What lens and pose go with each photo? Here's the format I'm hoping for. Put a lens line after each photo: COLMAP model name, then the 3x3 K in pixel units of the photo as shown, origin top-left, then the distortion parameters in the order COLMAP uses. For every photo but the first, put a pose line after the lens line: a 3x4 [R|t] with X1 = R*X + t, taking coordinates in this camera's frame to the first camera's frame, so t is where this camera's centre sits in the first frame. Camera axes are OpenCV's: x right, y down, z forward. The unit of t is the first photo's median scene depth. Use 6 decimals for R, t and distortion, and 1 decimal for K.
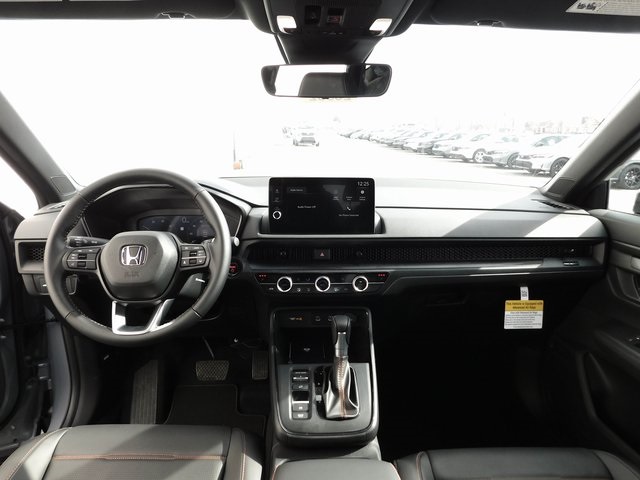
lens RADIAL K [[423.3, 0, 316.9], [0, 423.3, 237.1], [0, 0, 1]] dist [-0.033463, 0.017390]
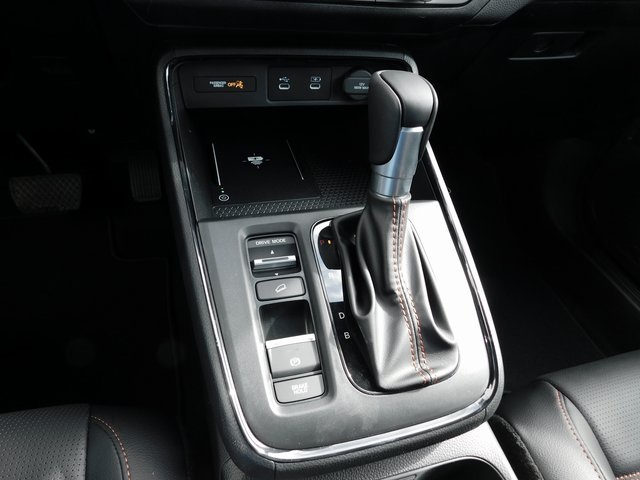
lens RADIAL K [[423.3, 0, 321.2], [0, 423.3, 243.4], [0, 0, 1]] dist [-0.033463, 0.017390]
pose [[0.965822, -0.088796, 0.243523, -0.092226], [-0.049993, 0.858041, 0.511142, 0.150933], [-0.254340, -0.505846, 0.824276, 0.759340]]
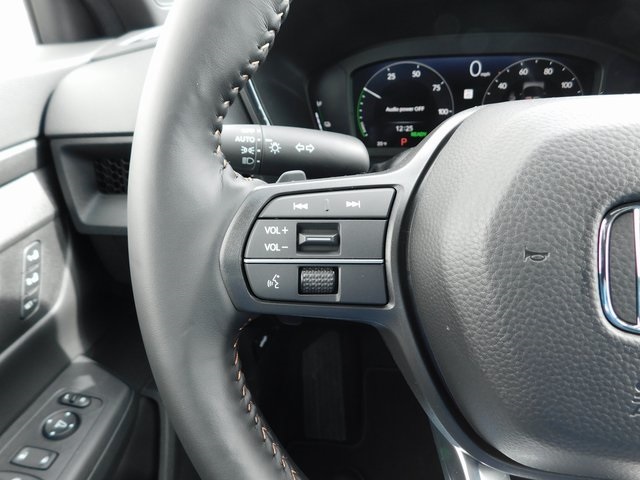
lens RADIAL K [[423.3, 0, 321.0], [0, 423.3, 240.6], [0, 0, 1]] dist [-0.033463, 0.017390]
pose [[0.979974, 0.045869, -0.193772, -0.511415], [0.014339, 0.954327, 0.298420, -0.010181], [0.198610, -0.295223, 0.934558, 0.807800]]
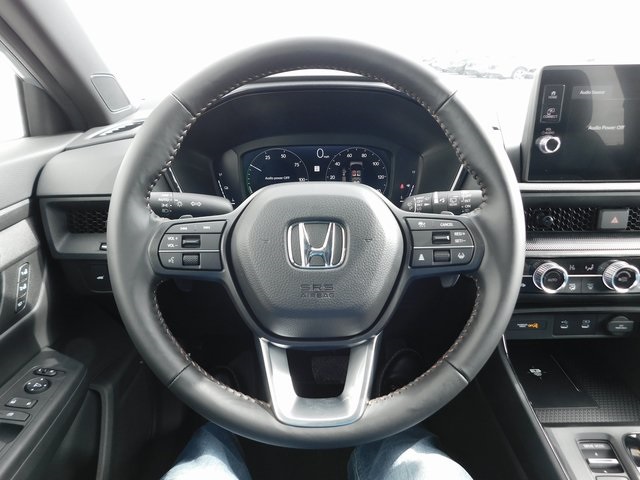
lens RADIAL K [[423.3, 0, 320.1], [0, 423.3, 238.4], [0, 0, 1]] dist [-0.033463, 0.017390]
pose [[0.998187, 0.005347, -0.059946, -0.384460], [0.005217, 0.984609, 0.174694, -0.036005], [0.059958, -0.174691, 0.982796, 0.550122]]
